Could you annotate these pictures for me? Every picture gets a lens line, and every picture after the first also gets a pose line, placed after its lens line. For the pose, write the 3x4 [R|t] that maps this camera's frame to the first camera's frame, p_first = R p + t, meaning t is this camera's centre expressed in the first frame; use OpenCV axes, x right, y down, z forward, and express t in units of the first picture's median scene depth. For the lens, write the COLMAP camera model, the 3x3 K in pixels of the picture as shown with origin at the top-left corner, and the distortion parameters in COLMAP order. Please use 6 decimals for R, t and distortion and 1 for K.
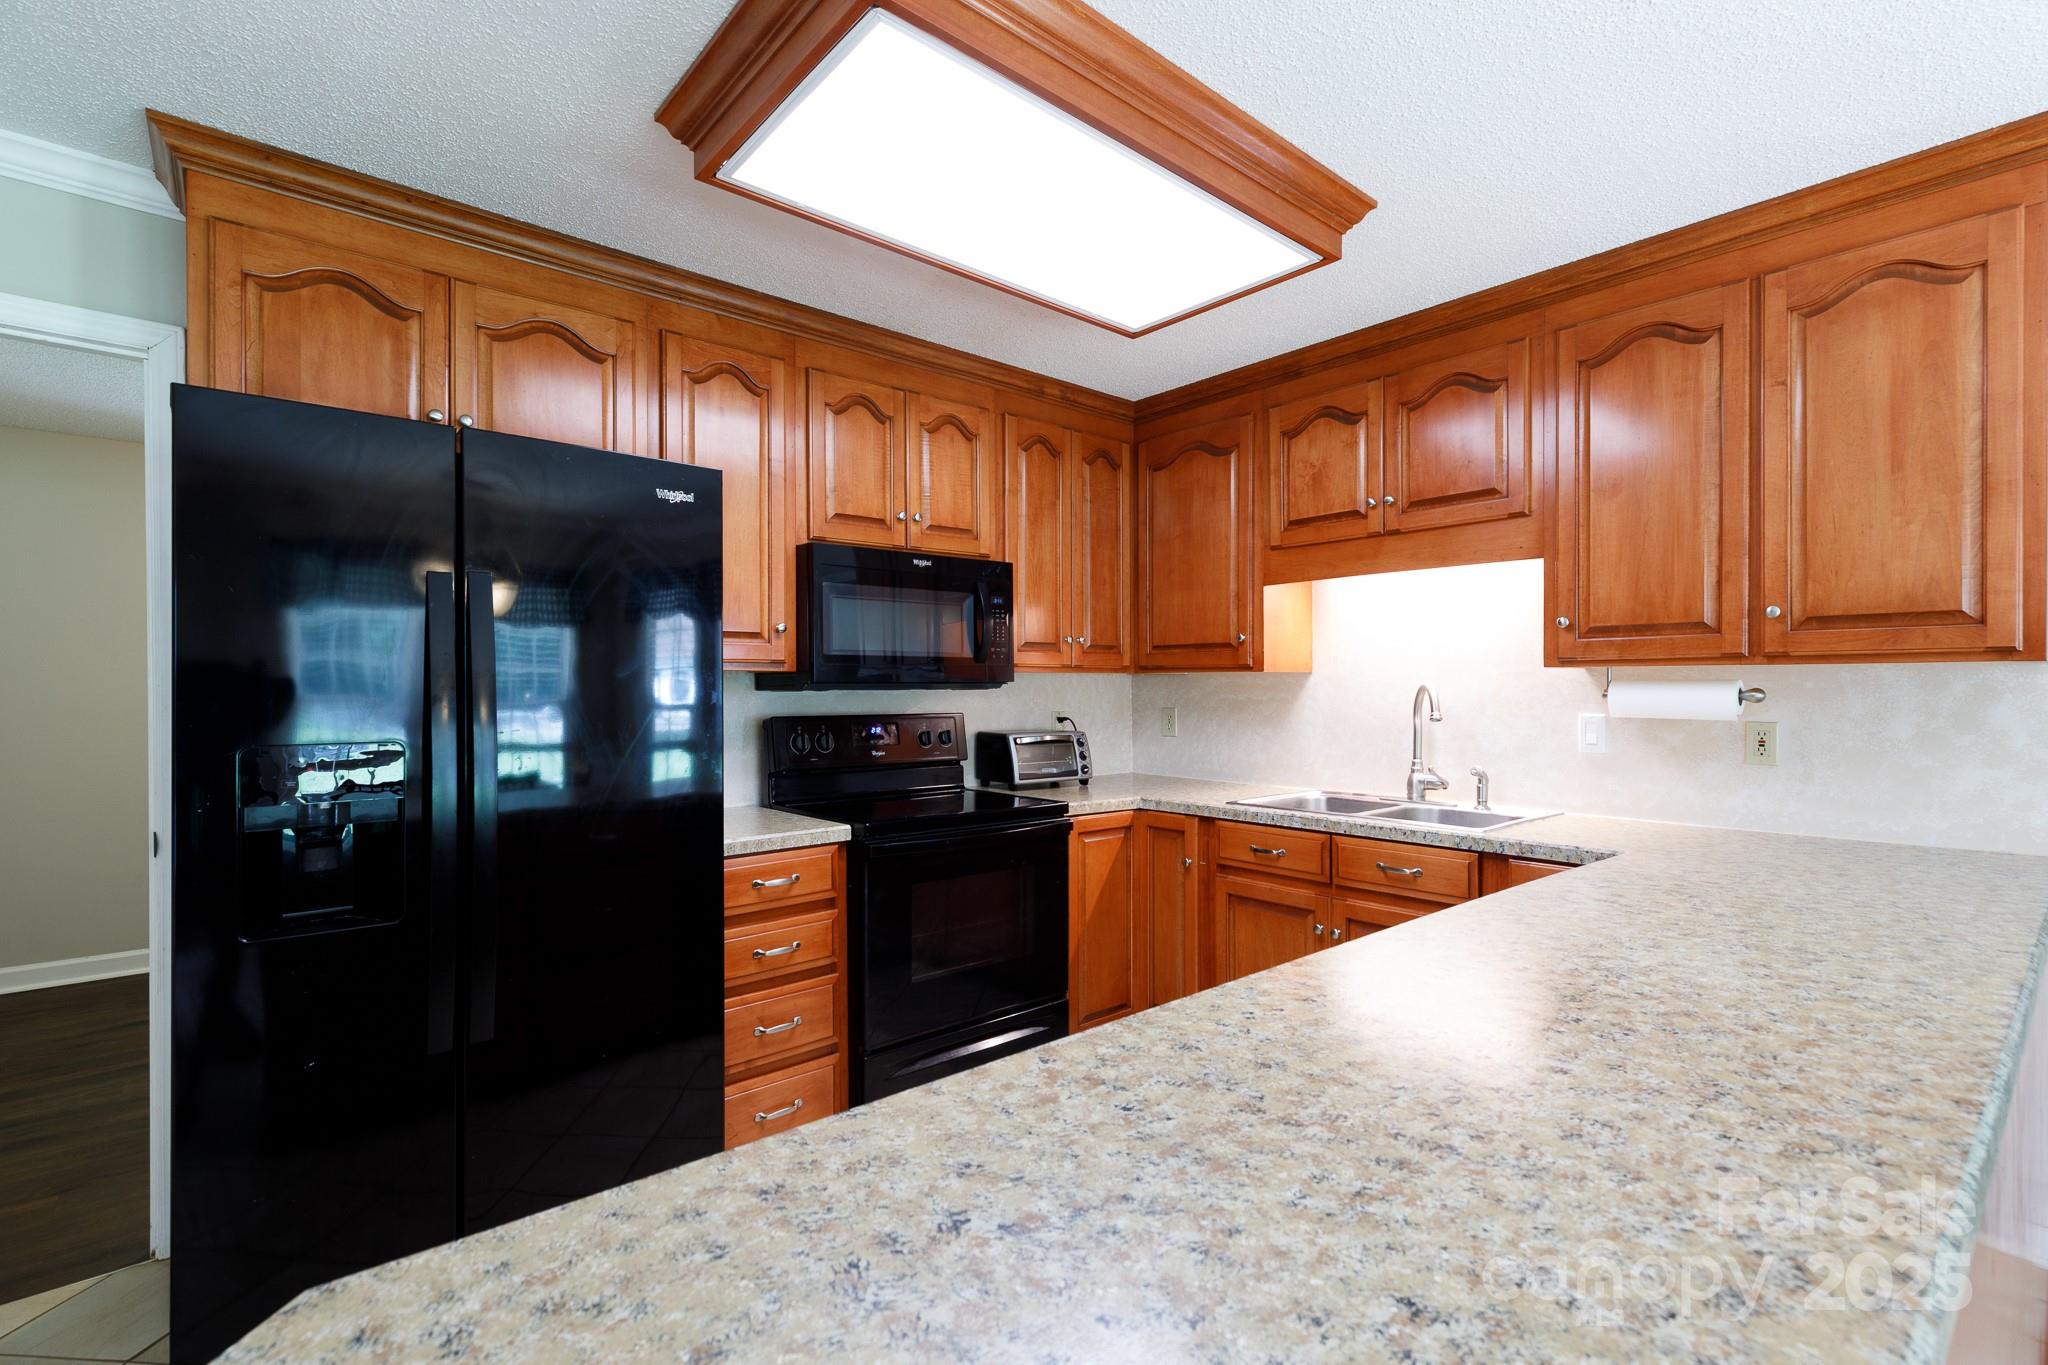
lens RADIAL K [[919.1, 0, 1024.0], [0, 919.1, 682.5], [0, 0, 1]] dist [0.000443, -0.000014]
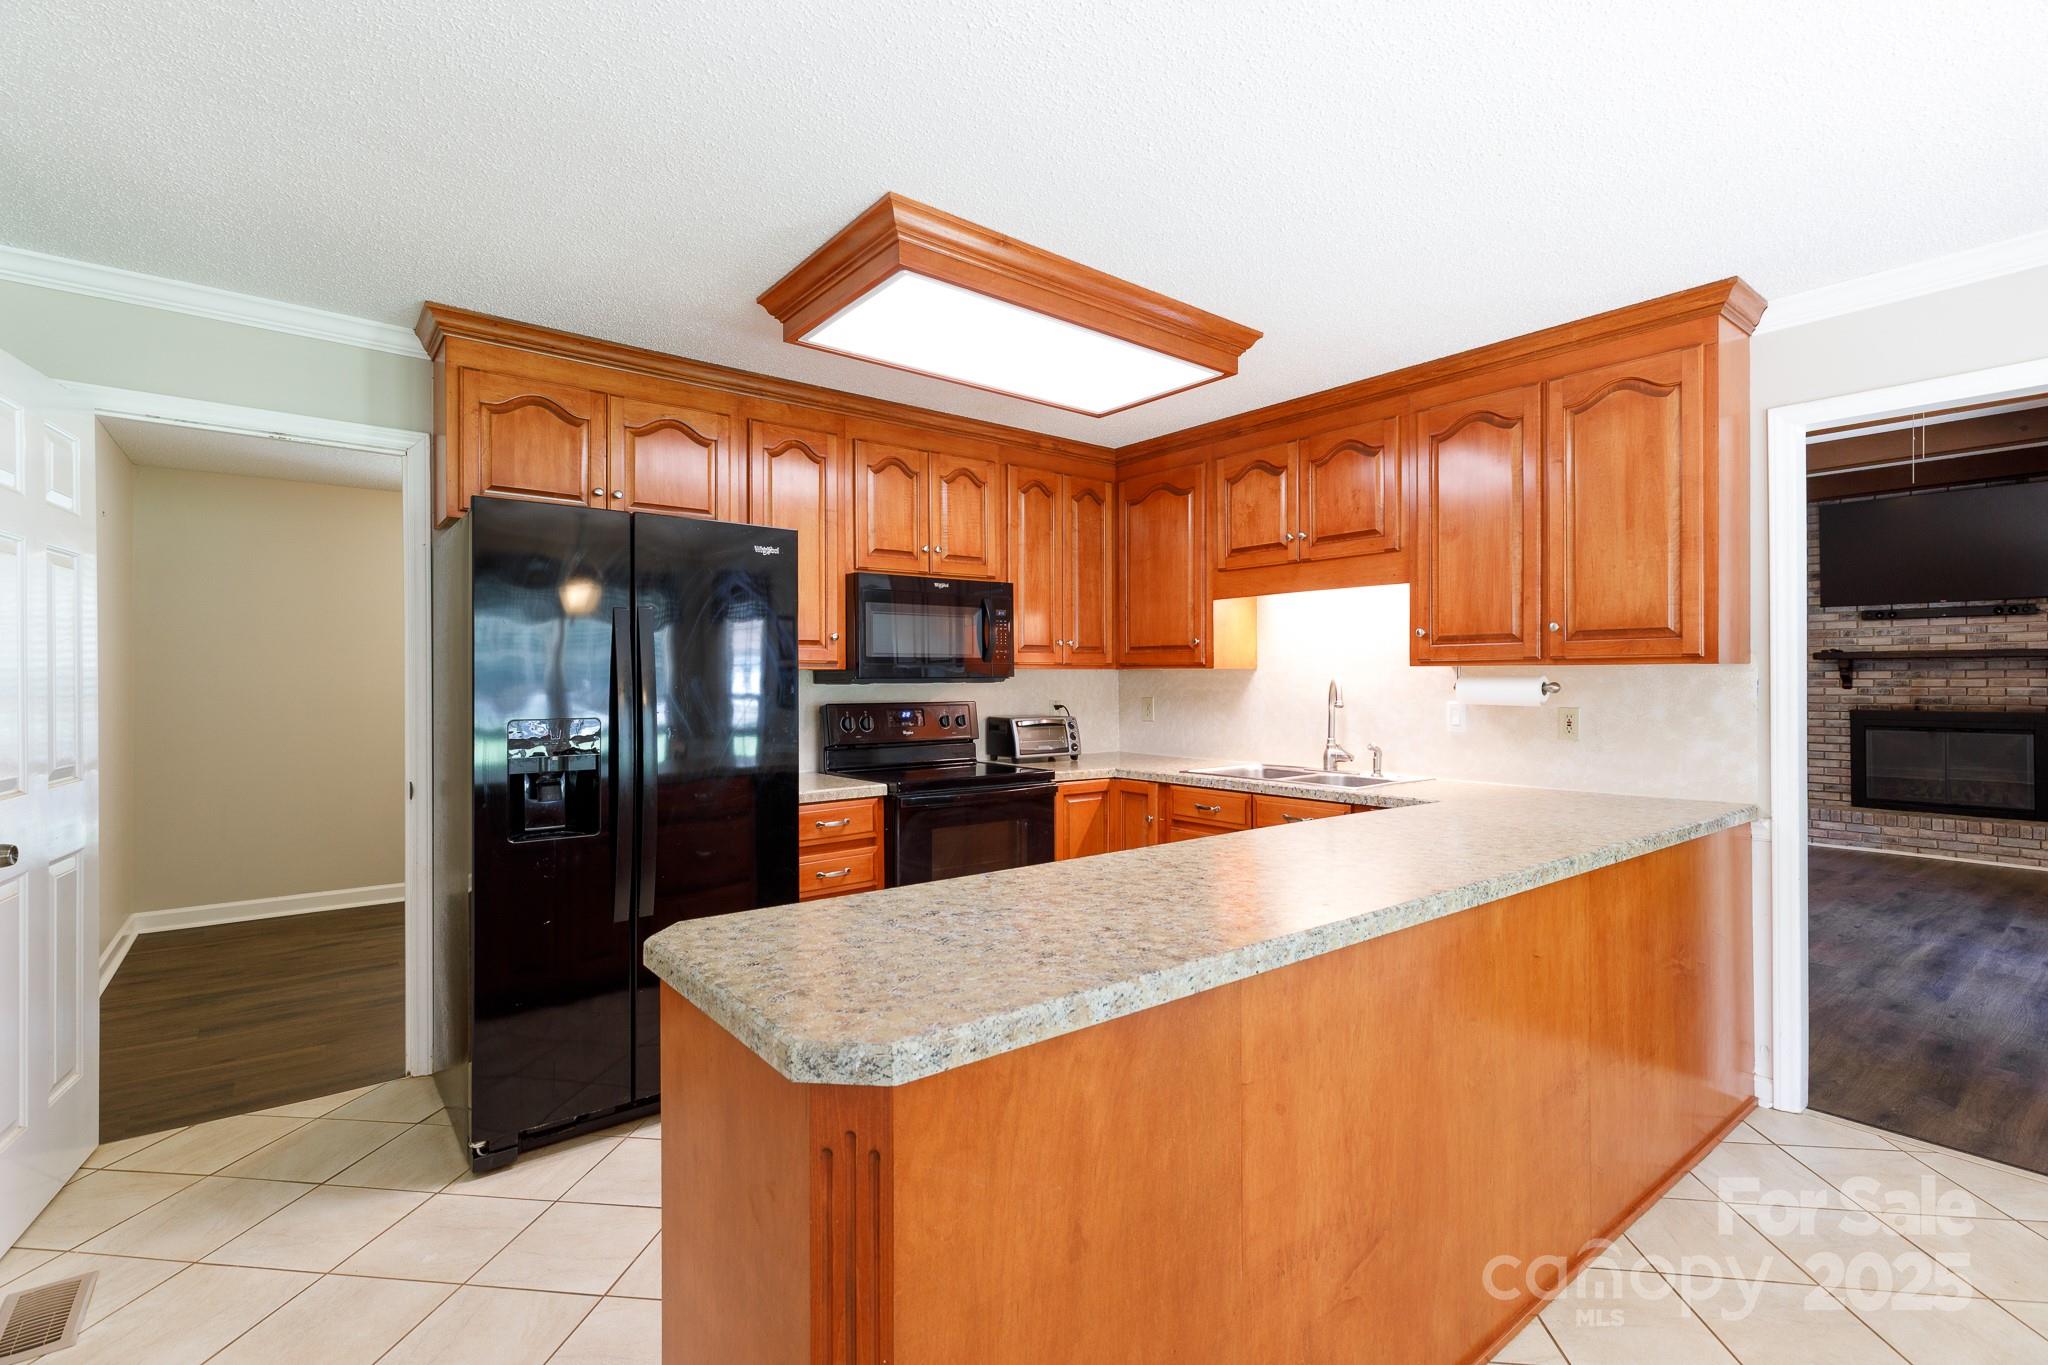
lens RADIAL K [[931.2, 0, 1023.0], [0, 931.2, 670.1], [0, 0, 1]] dist [0.002417, 0.000263]
pose [[0.999243, -0.000787, -0.038899, 0.063033], [0.000651, 0.999994, -0.003524, -0.006610], [0.038902, 0.003496, 0.999237, -0.350740]]
